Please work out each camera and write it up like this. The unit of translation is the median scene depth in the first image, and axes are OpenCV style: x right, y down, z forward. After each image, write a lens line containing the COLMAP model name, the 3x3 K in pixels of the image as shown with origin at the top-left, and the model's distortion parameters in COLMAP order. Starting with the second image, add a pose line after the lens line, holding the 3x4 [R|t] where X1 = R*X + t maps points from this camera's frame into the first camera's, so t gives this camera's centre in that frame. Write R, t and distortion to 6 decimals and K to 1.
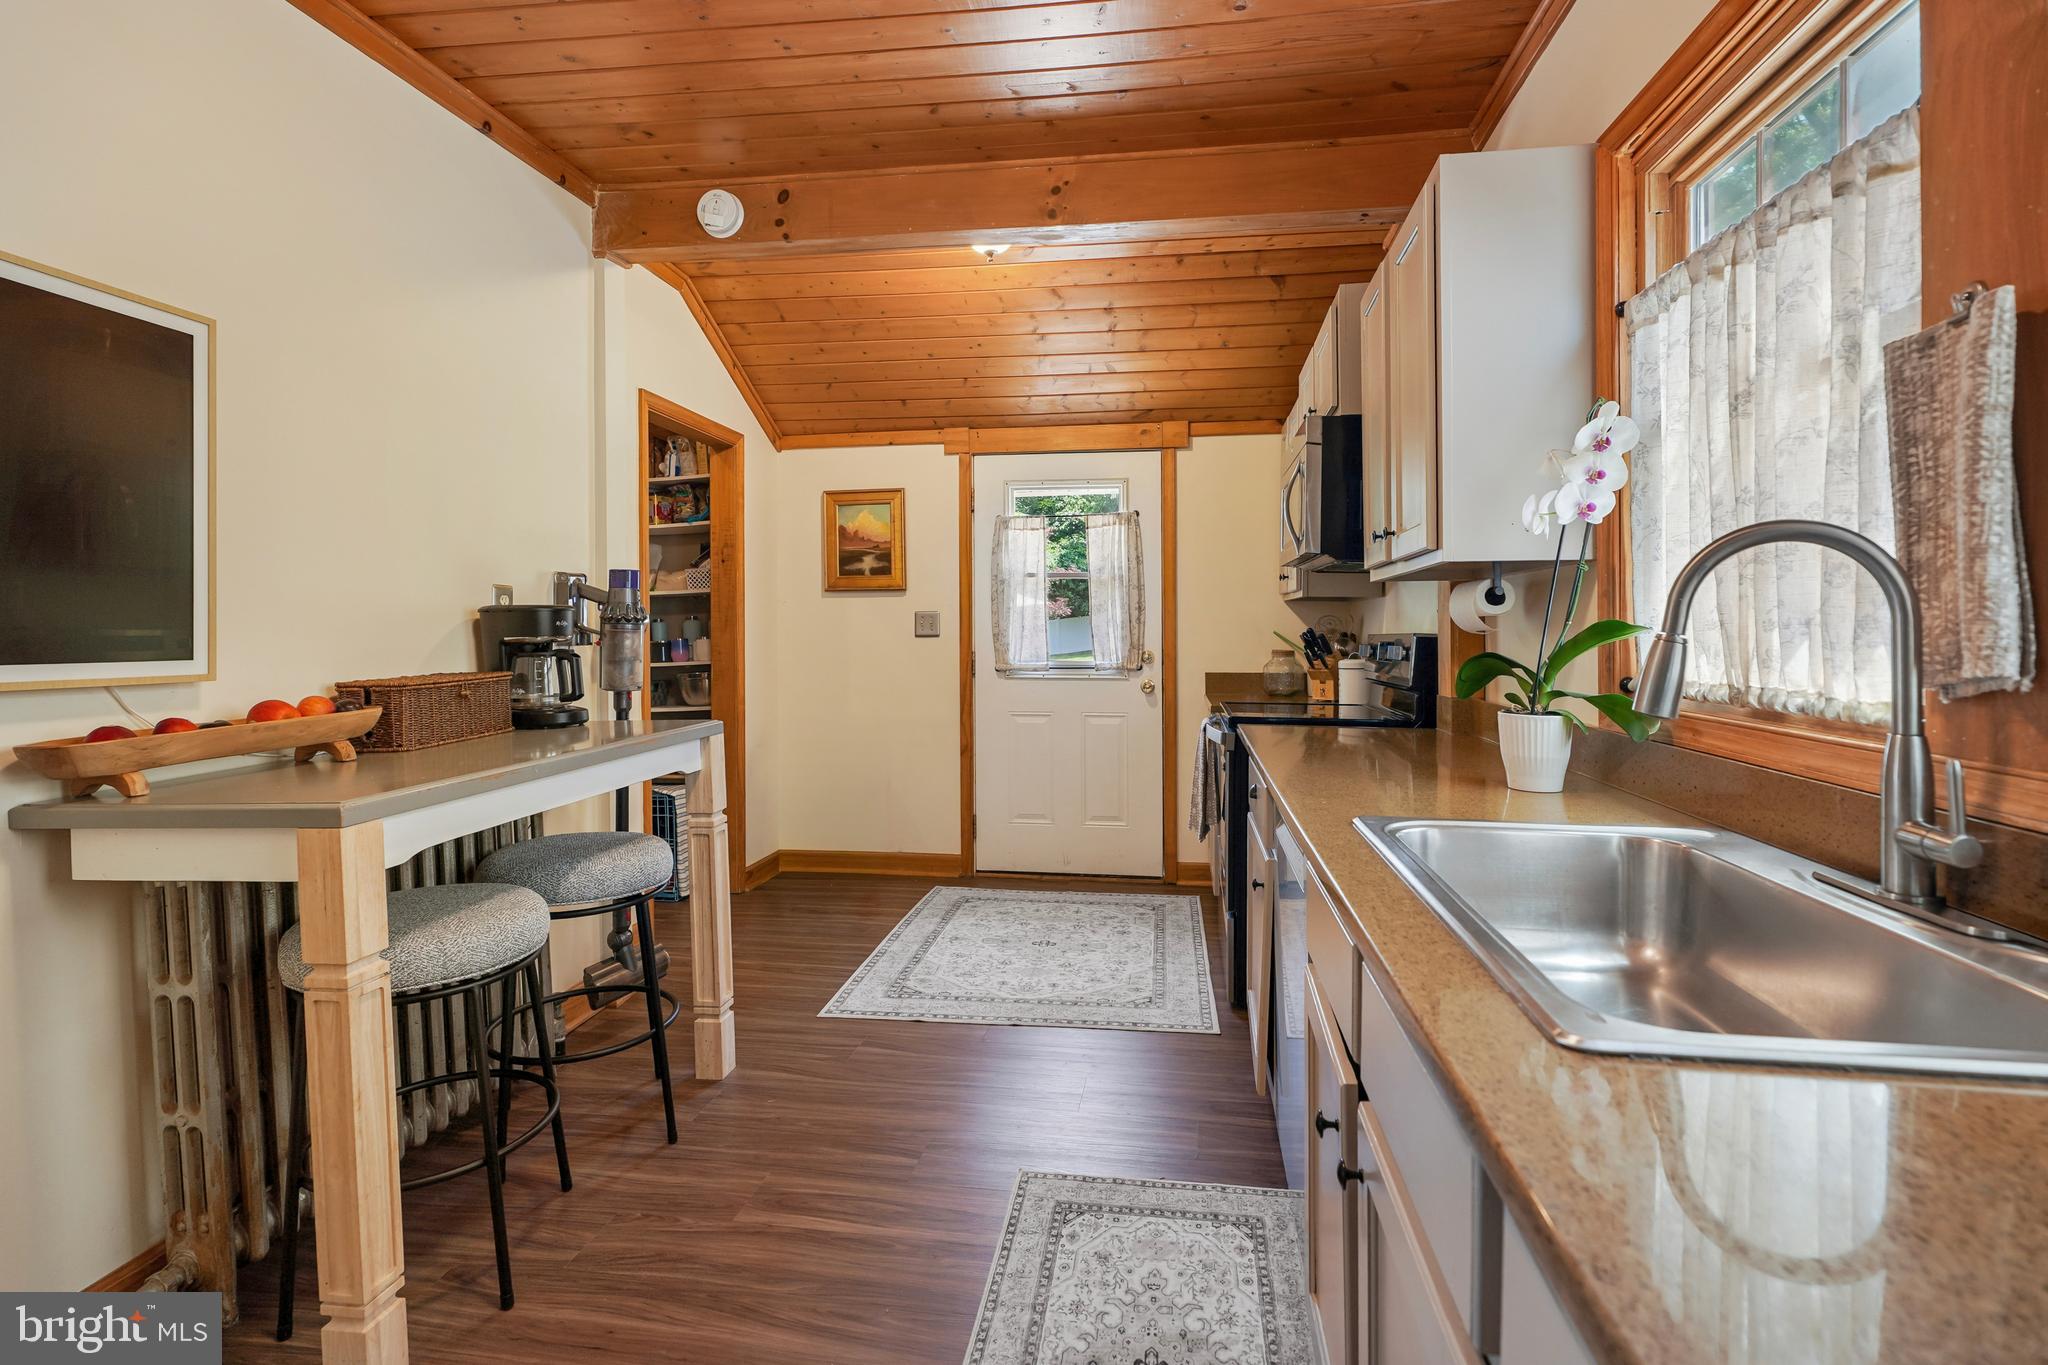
lens RADIAL K [[932.5, 0, 1083.0], [0, 932.5, 687.0], [0, 0, 1]] dist [0.000916, 0.000993]
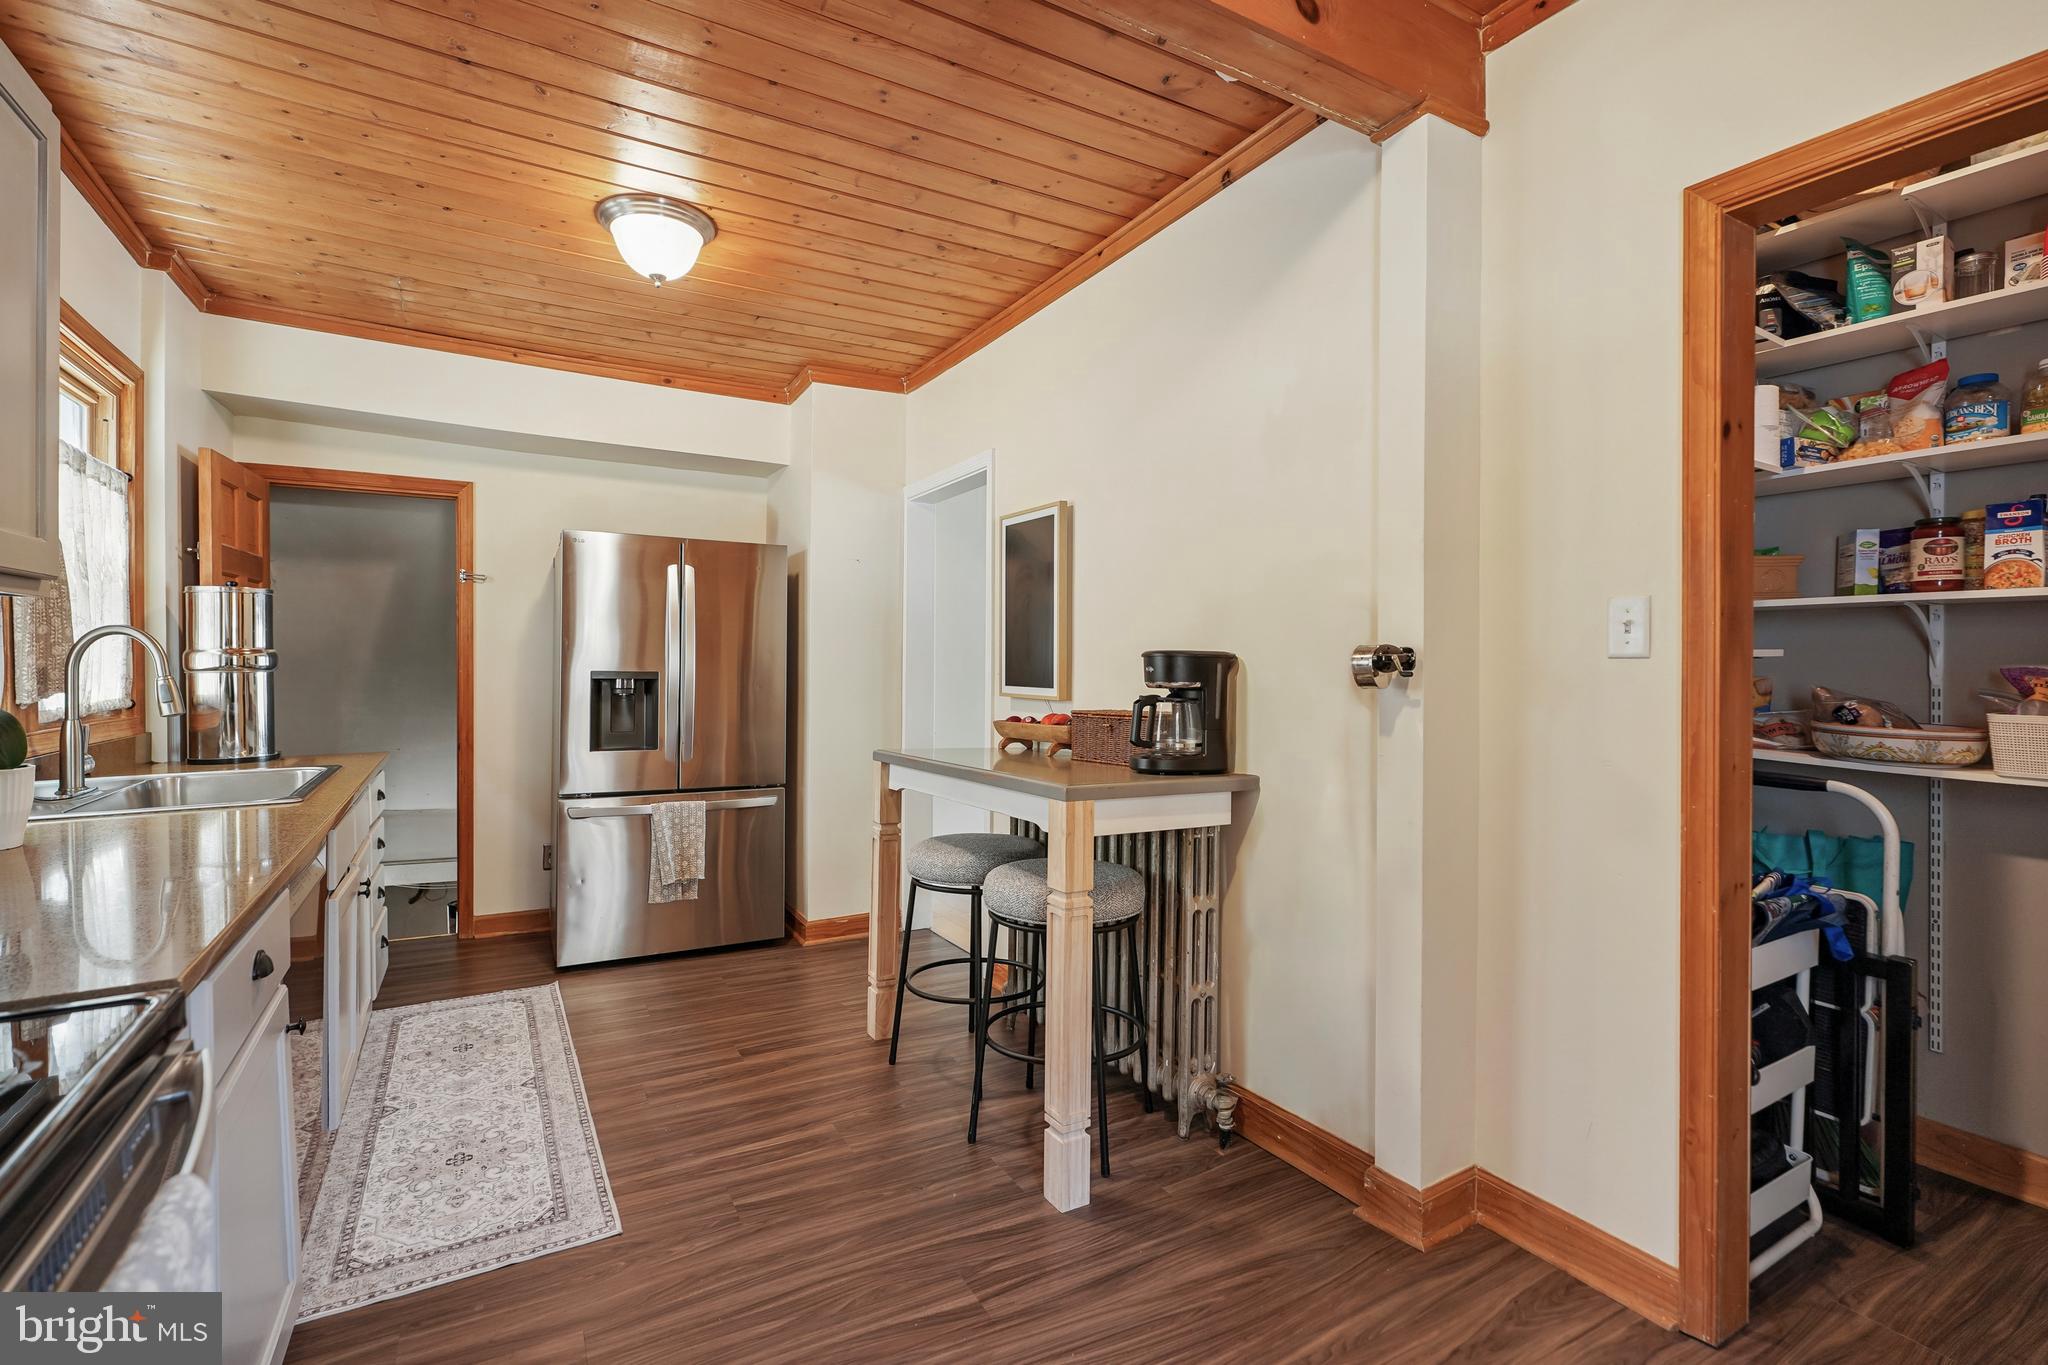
lens RADIAL K [[919.7, 0, 1024.0], [0, 919.7, 682.5], [0, 0, 1]] dist [-0.022790, -0.000162]
pose [[-0.802330, 0.007512, -0.596834, 0.086666], [-0.034937, 0.997615, 0.059523, -0.066813], [0.595858, 0.068609, -0.800154, 1.105194]]
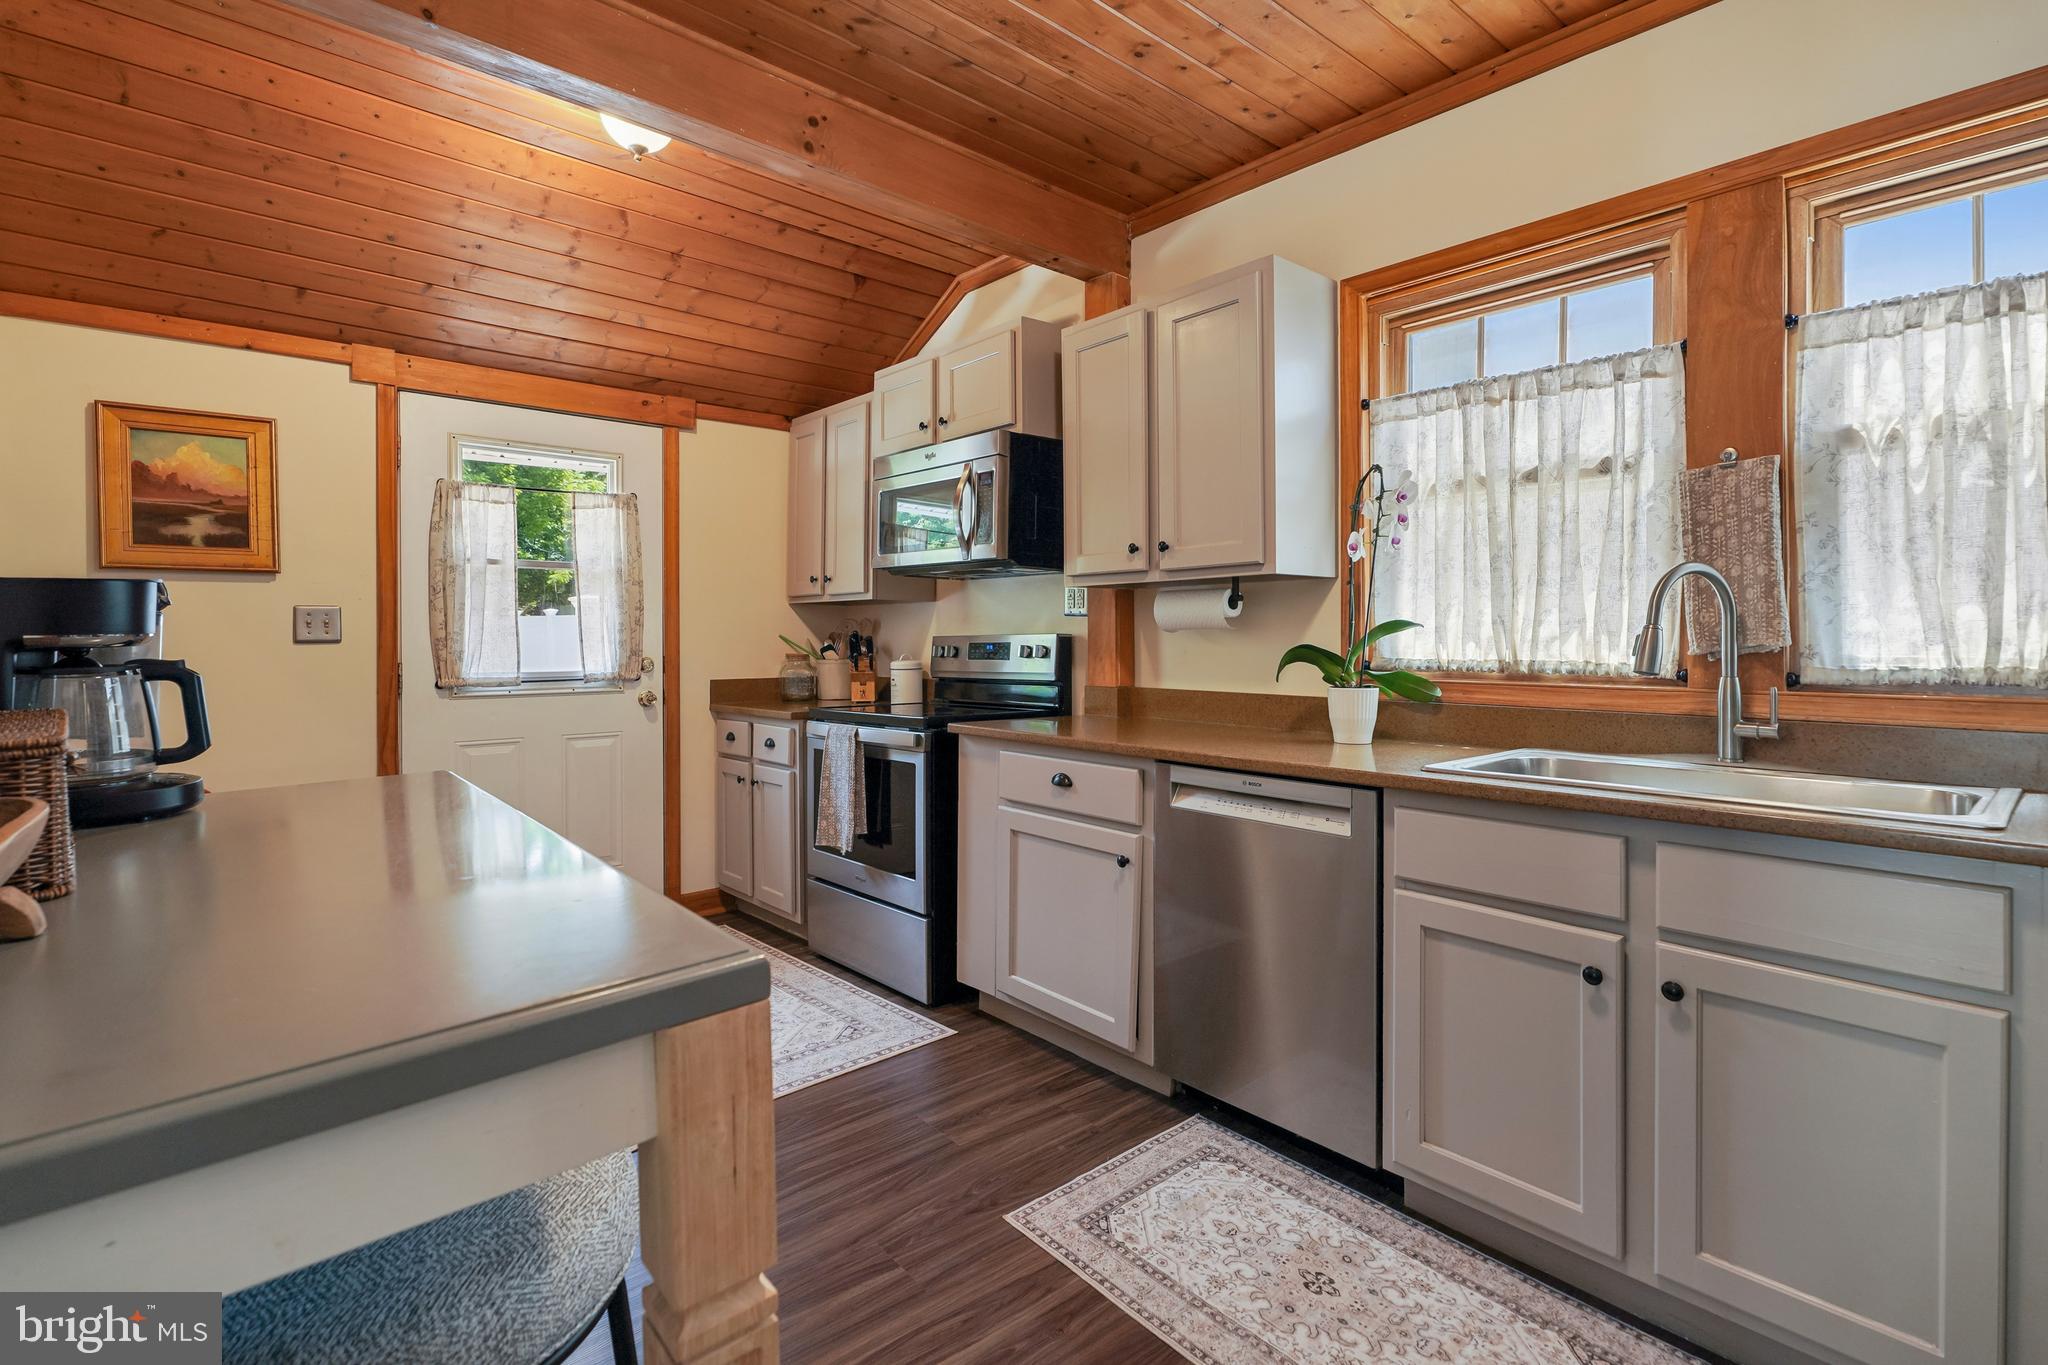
lens RADIAL K [[914.0, 0, 1036.0], [0, 914.0, 691.2], [0, 0, 1]] dist [0.000958, 0.000035]
pose [[0.674034, -0.045726, 0.737283, -0.385918], [0.048610, 0.998665, 0.017498, -0.005898], [-0.737099, 0.024045, 0.675357, 0.203507]]
